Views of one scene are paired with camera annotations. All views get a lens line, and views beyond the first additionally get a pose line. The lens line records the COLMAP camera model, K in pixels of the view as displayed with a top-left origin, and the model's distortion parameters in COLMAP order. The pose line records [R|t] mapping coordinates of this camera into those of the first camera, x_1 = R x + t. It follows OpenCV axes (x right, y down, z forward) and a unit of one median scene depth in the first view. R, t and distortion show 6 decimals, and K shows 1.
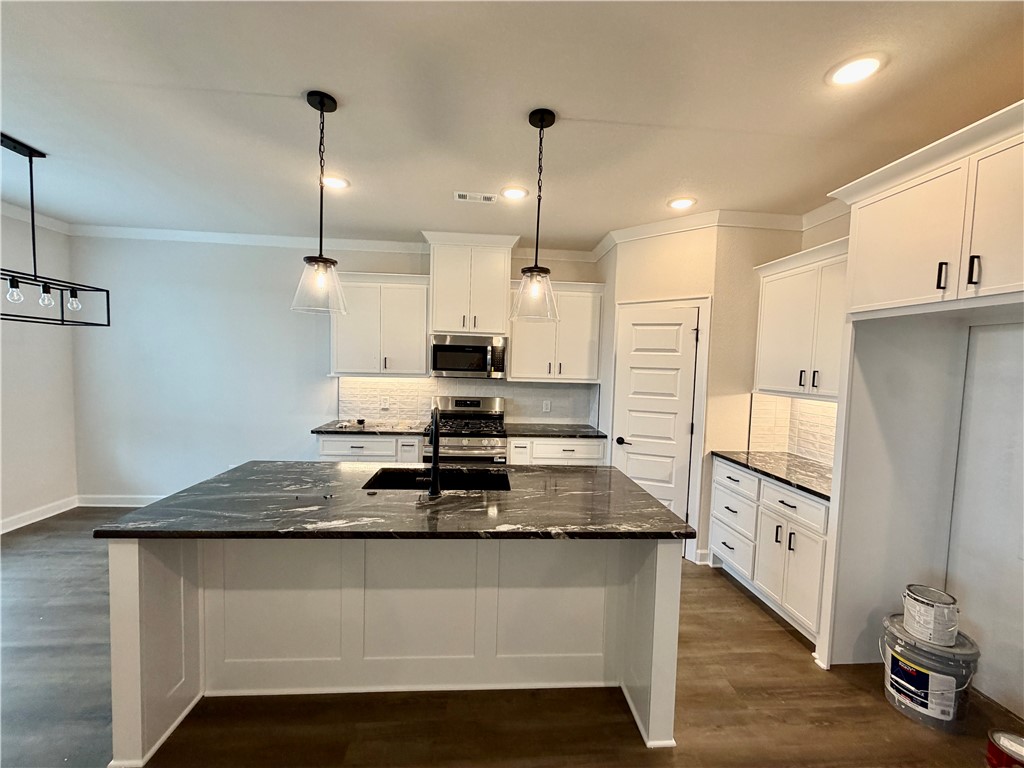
lens RADIAL K [[409.4, 0, 508.7], [0, 409.4, 388.1], [0, 0, 1]] dist [0.002175, -0.000525]
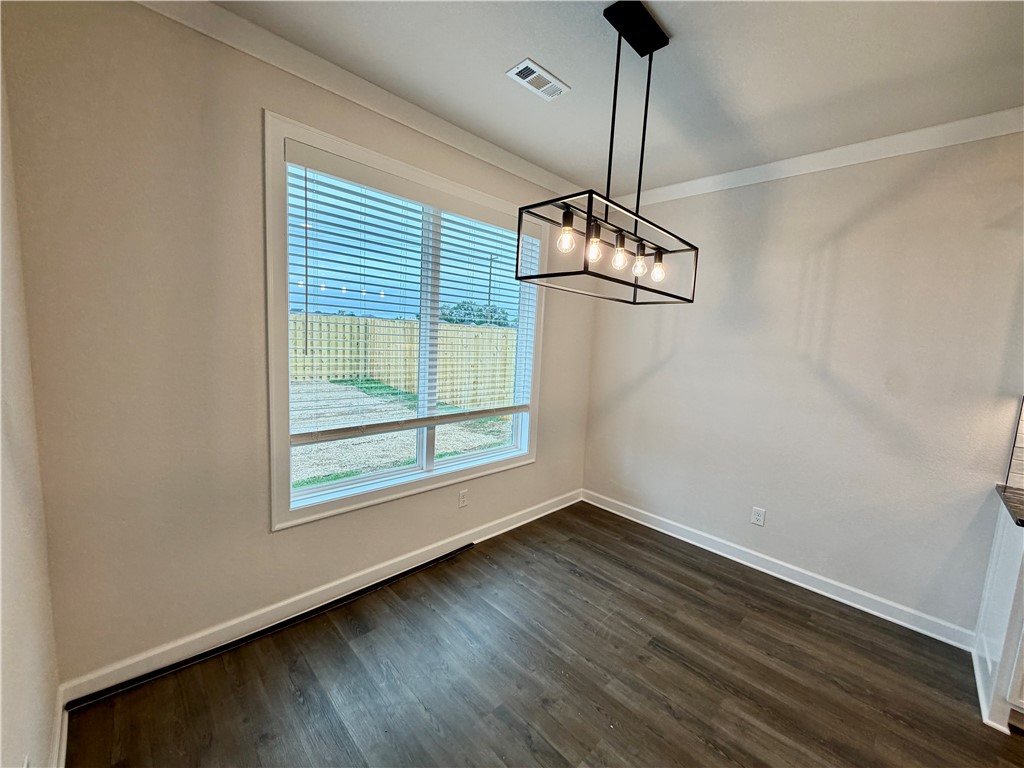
lens RADIAL K [[409.4, 0, 514.1], [0, 409.4, 388.5], [0, 0, 1]] dist [0.002175, -0.000525]
pose [[0.656406, 0.098938, -0.747892, -0.724690], [-0.079569, 0.994913, 0.061781, -0.031904], [0.750200, 0.018955, 0.660939, 0.377405]]
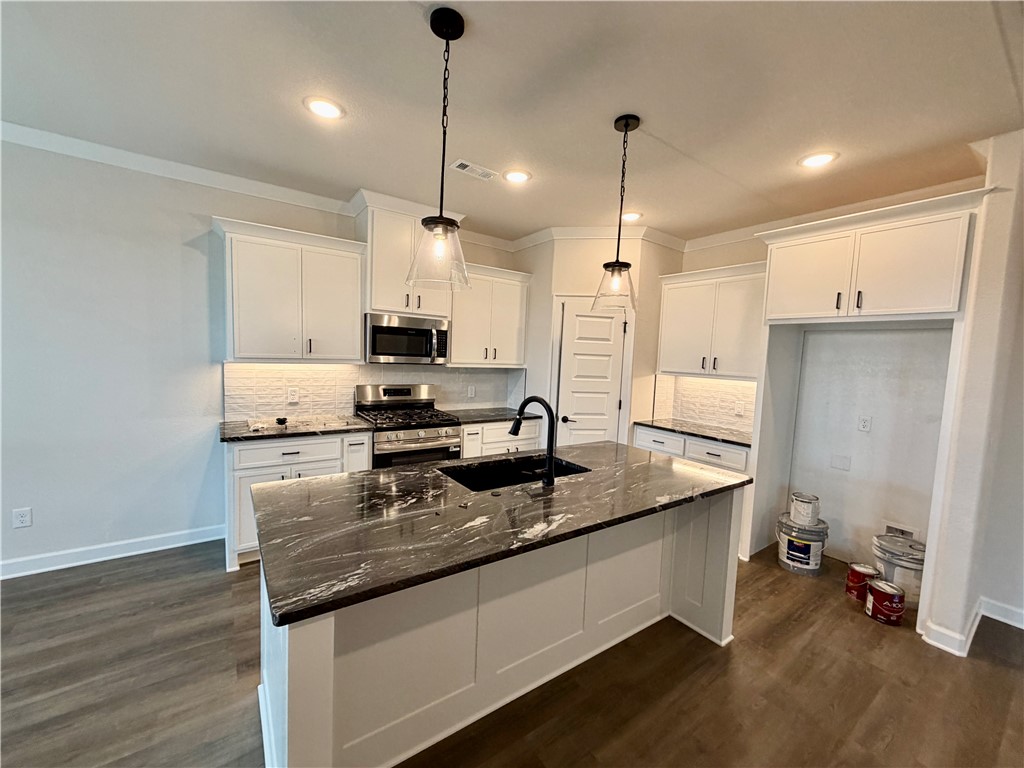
lens RADIAL K [[409.4, 0, 515.1], [0, 409.4, 387.9], [0, 0, 1]] dist [0.002175, -0.000525]
pose [[0.856609, -0.036983, 0.514639, -0.568332], [0.016160, 0.998862, 0.044883, -0.013325], [-0.515713, -0.030131, 0.856231, 0.159092]]
